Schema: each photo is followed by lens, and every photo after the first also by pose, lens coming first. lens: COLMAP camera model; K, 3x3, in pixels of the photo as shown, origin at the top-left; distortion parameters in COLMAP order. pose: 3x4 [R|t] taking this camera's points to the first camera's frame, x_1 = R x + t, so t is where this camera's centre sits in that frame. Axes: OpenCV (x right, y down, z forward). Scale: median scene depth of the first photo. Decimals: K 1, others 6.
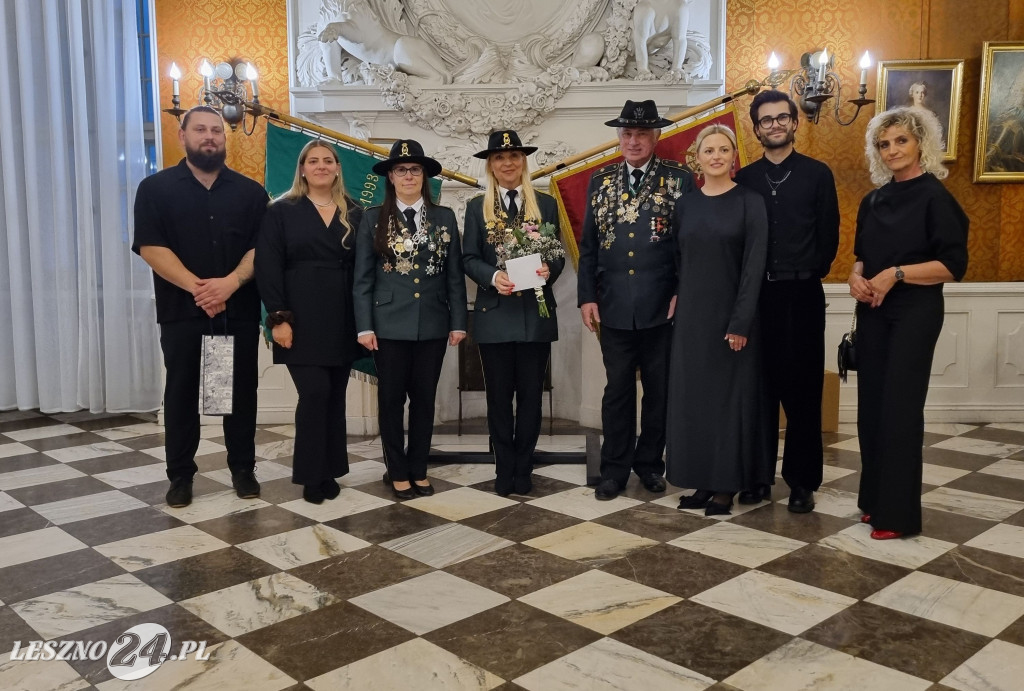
lens RADIAL K [[929.0, 0, 513.4], [0, 929.0, 330.4], [0, 0, 1]] dist [0.043371, -0.001973]
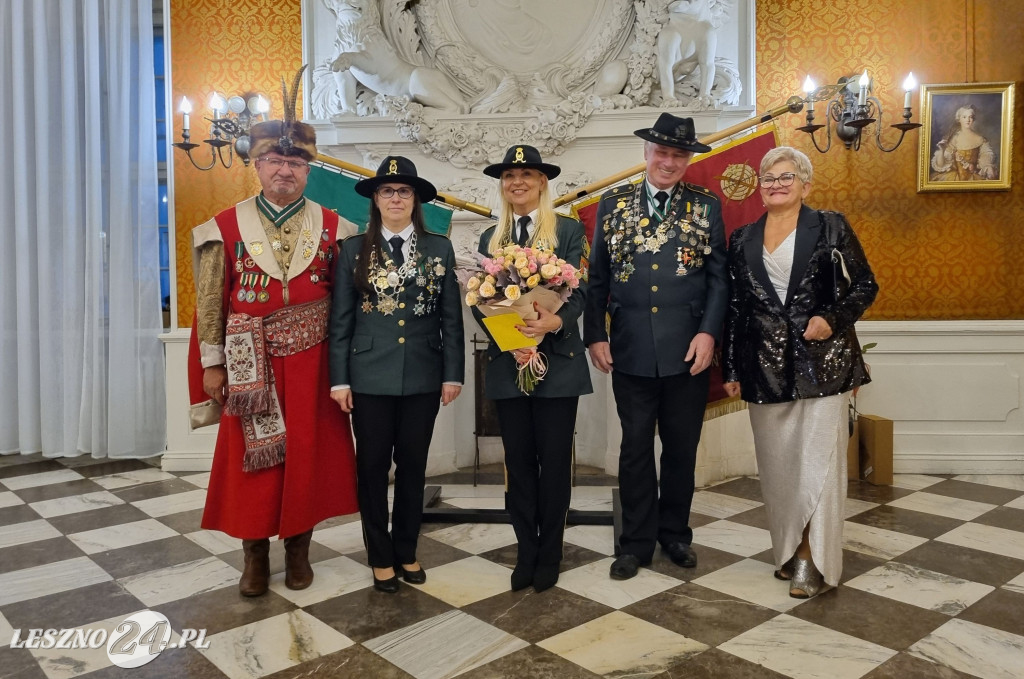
lens RADIAL K [[837.7, 0, 508.1], [0, 837.7, 292.7], [0, 0, 1]] dist [0.051345, -0.039939]
pose [[0.999113, -0.003812, -0.041939, 0.010181], [0.000510, 0.996918, -0.078450, -0.012636], [0.042109, 0.078359, 0.996036, 0.152358]]
